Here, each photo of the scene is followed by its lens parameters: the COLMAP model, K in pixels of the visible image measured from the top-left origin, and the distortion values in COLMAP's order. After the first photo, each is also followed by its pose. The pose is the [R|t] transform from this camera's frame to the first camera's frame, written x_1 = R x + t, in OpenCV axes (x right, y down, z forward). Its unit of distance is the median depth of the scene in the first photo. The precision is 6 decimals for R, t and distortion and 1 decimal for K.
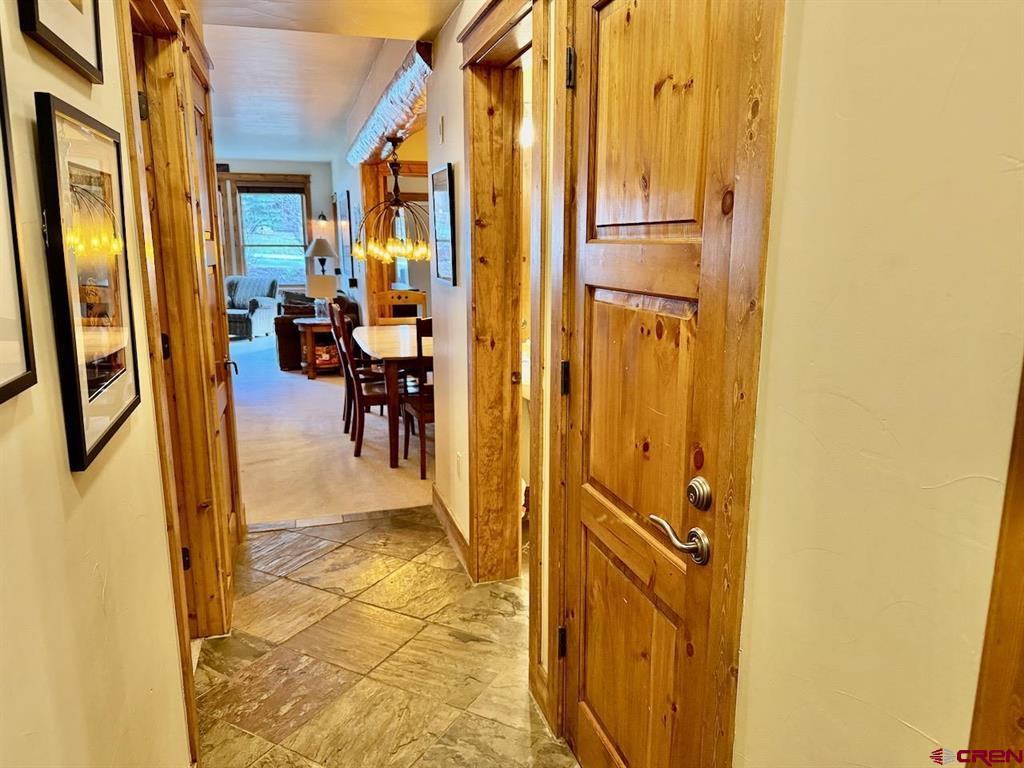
lens RADIAL K [[714.2, 0, 513.8], [0, 714.2, 384.5], [0, 0, 1]] dist [0.069707, 0.000034]
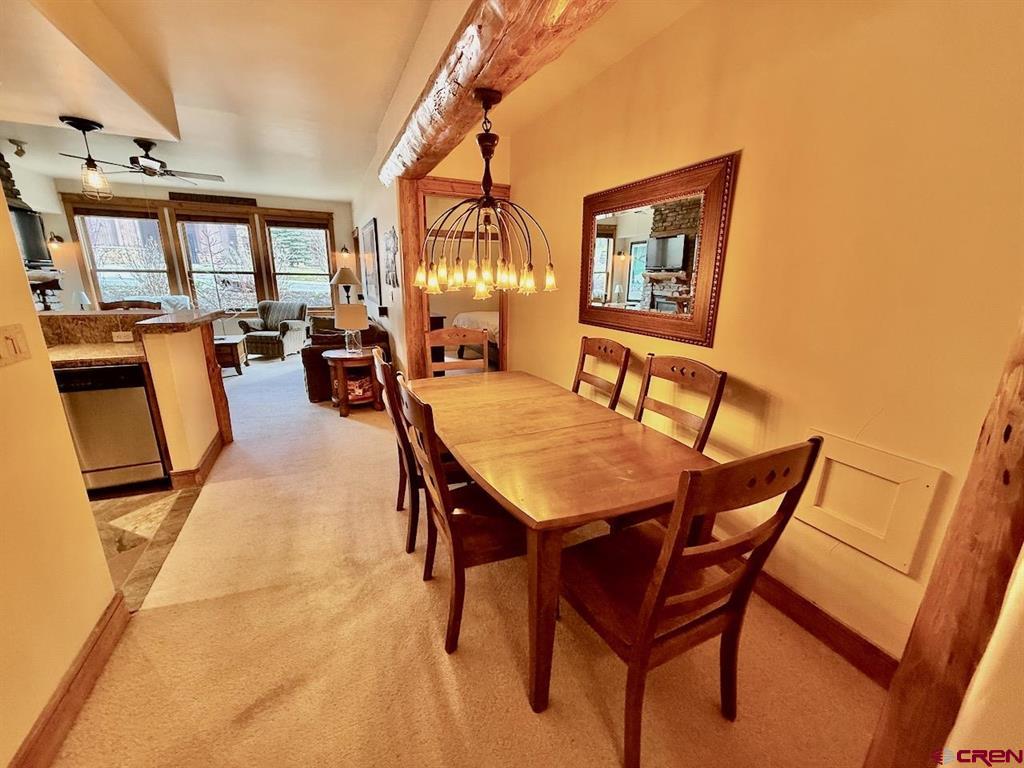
lens RADIAL K [[404.4, 0, 510.8], [0, 404.4, 380.1], [0, 0, 1]] dist [-0.003847, -0.001009]
pose [[0.990445, -0.020257, 0.136410, -0.104952], [0.012506, 0.998271, 0.057442, -0.063403], [-0.137338, -0.055187, 0.988986, 0.344027]]
